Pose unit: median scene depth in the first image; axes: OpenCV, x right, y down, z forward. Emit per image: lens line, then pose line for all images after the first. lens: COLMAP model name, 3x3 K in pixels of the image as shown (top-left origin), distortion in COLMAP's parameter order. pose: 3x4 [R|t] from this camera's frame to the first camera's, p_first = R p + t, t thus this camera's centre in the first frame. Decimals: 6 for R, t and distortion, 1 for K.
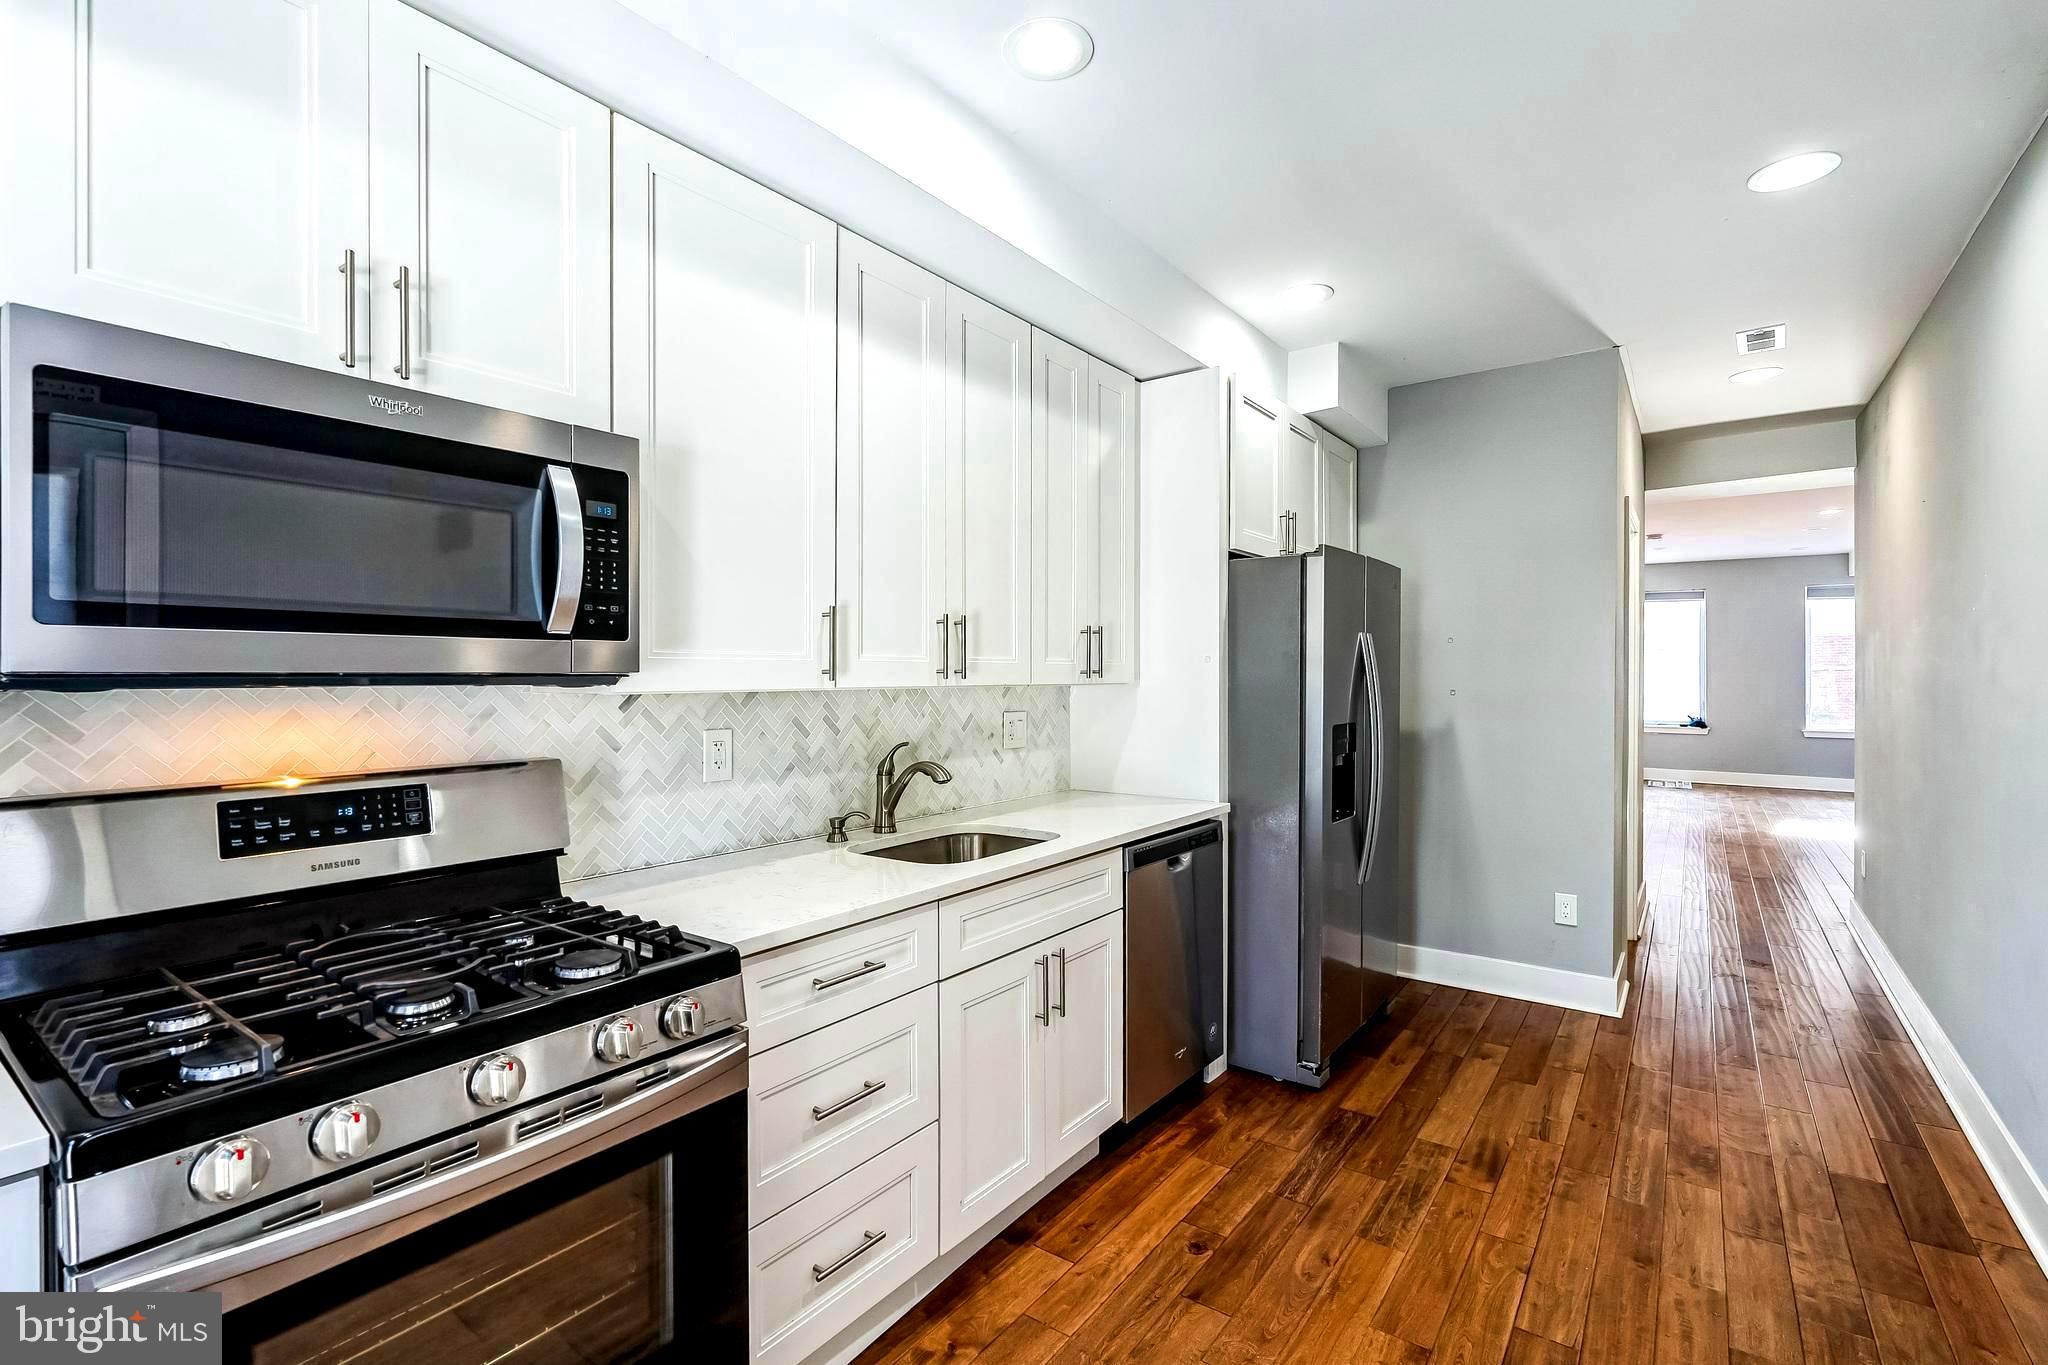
lens RADIAL K [[919.5, 0, 1017.3], [0, 919.5, 673.0], [0, 0, 1]] dist [0.000995, 0.000250]
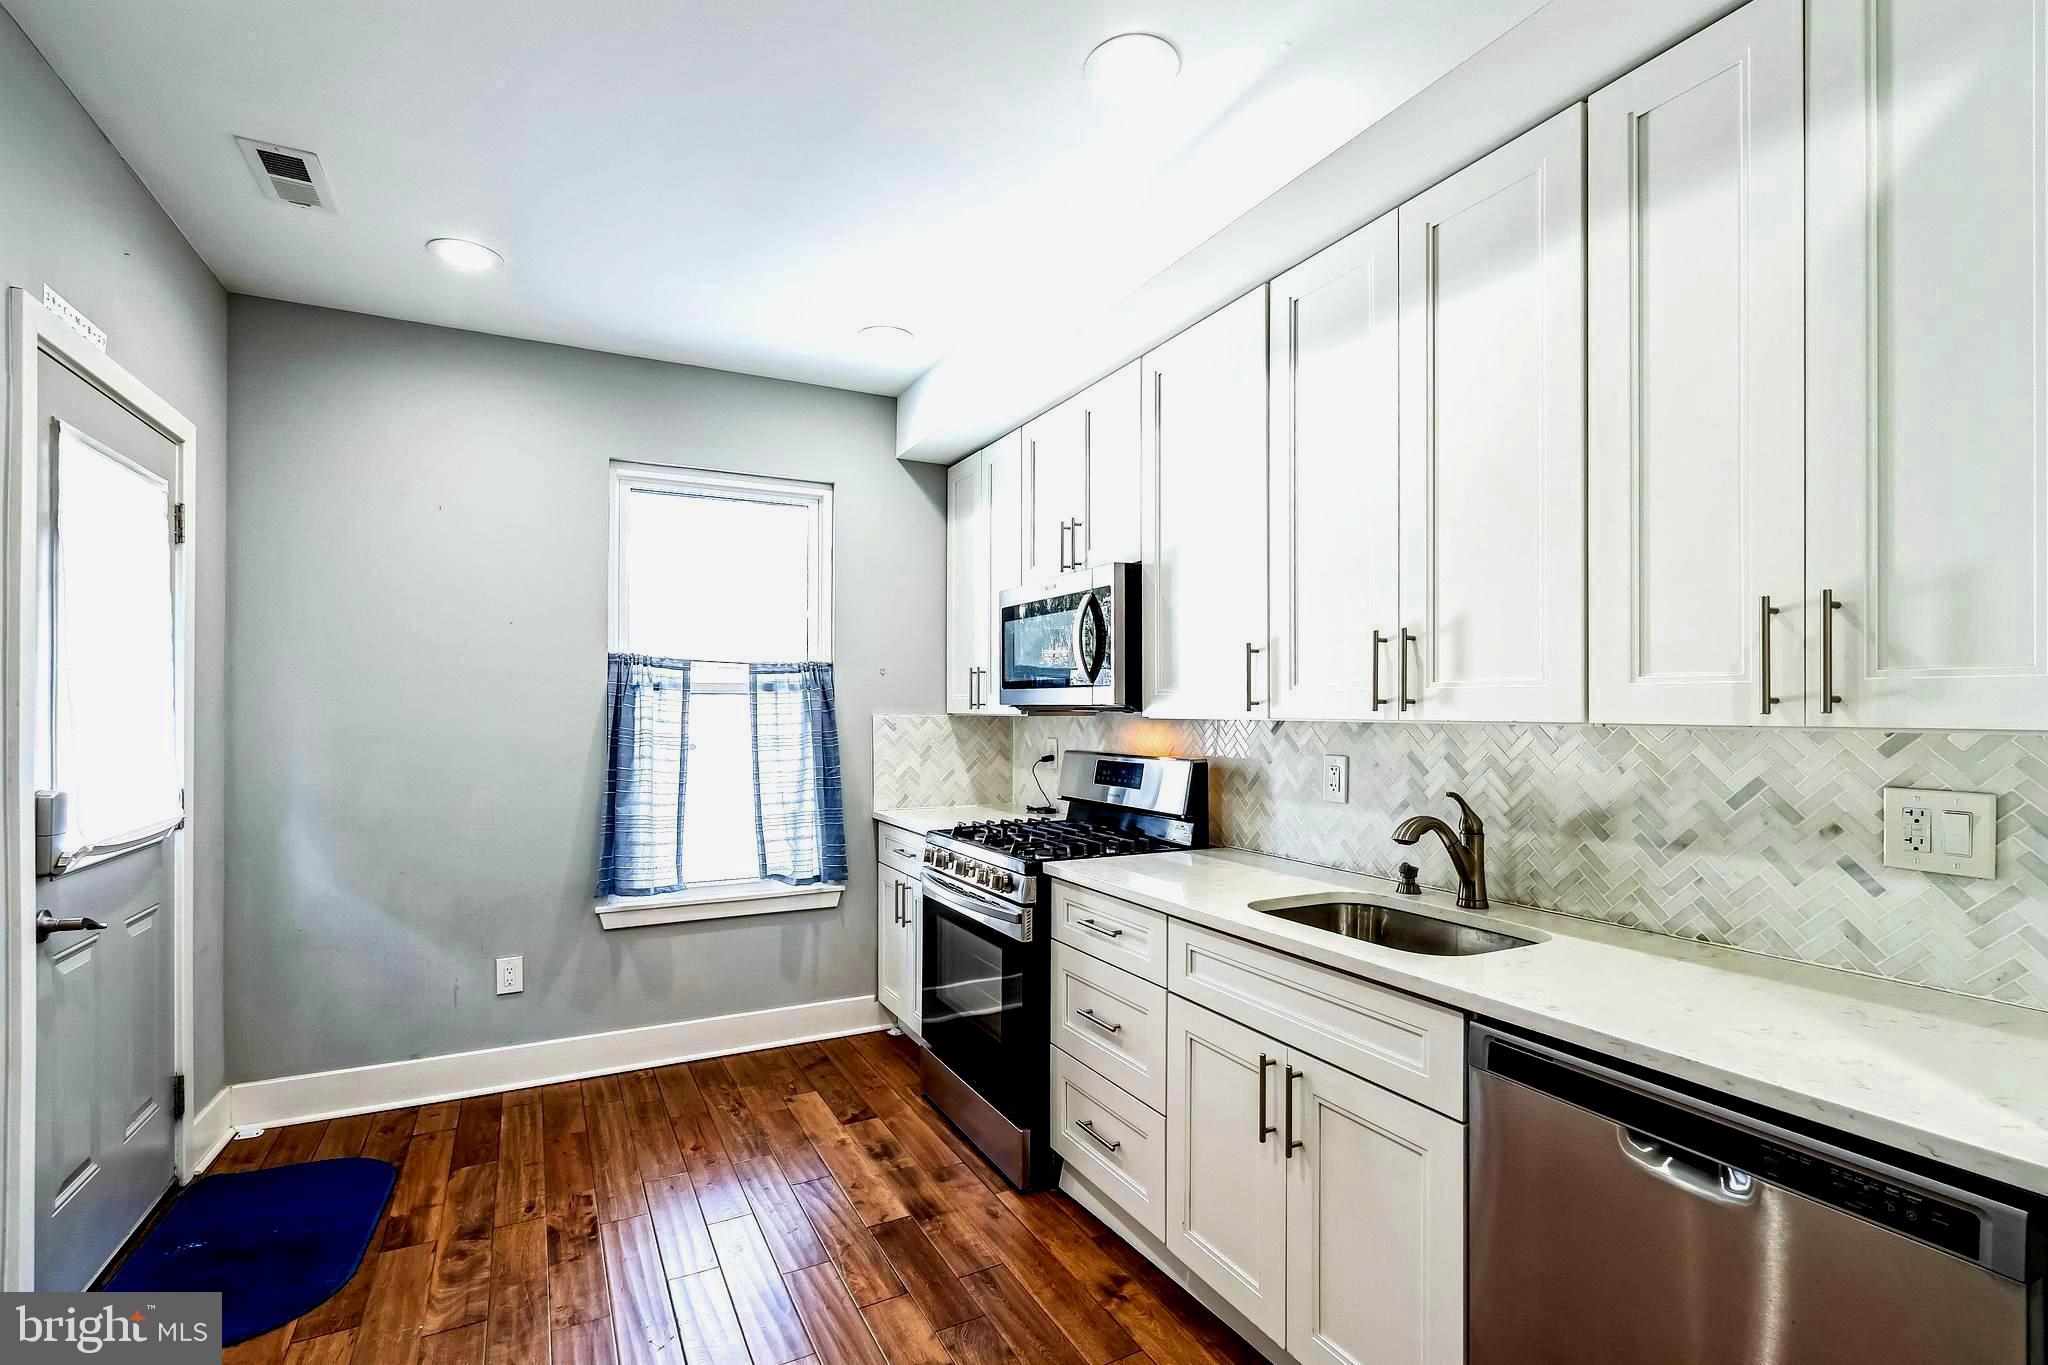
lens RADIAL K [[949.9, 0, 1021.7], [0, 949.9, 693.3], [0, 0, 1]] dist [-0.001068, 0.000050]
pose [[-0.434326, -0.008938, -0.900712, 0.839990], [0.003529, 0.999926, -0.011625, -0.001178], [0.900749, -0.008228, -0.434262, 1.122220]]
